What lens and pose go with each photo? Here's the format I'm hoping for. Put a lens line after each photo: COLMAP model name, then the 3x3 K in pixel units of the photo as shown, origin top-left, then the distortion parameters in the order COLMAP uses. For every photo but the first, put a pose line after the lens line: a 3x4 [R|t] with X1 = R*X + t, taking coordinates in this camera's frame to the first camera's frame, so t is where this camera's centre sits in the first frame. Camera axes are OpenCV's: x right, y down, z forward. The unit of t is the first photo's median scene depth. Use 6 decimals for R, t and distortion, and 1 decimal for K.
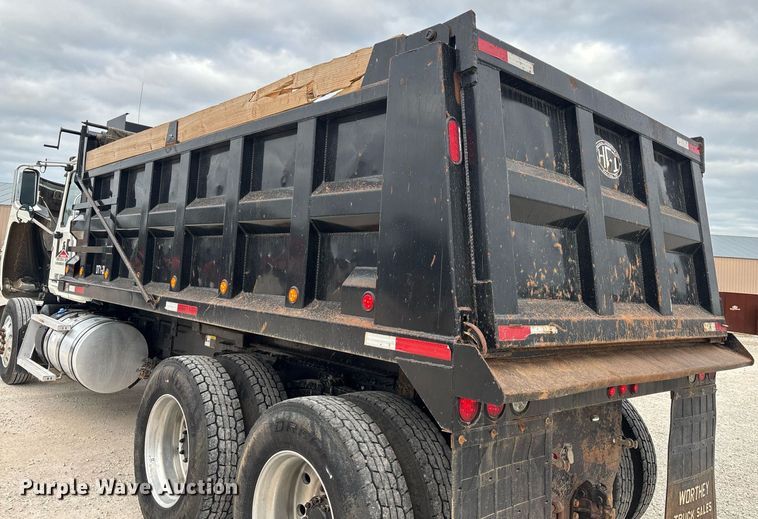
lens RADIAL K [[581.9, 0, 411.8], [0, 581.9, 249.8], [0, 0, 1]] dist [0.060741, -0.120176]
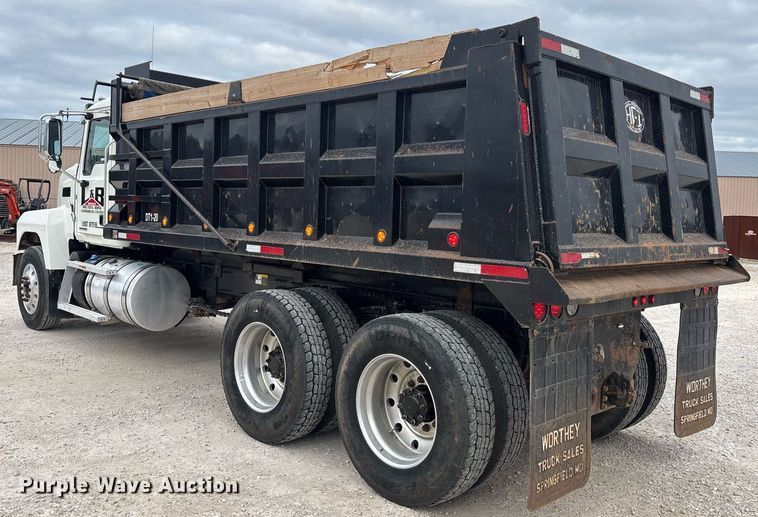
lens RADIAL K [[686.7, 0, 379.0], [0, 686.7, 258.5], [0, 0, 1]] dist [0.019434, -0.019905]
pose [[0.999488, -0.031909, 0.002540, -0.207652], [0.031378, 0.992343, 0.119460, -0.049014], [-0.006332, -0.119319, 0.992836, -0.456195]]
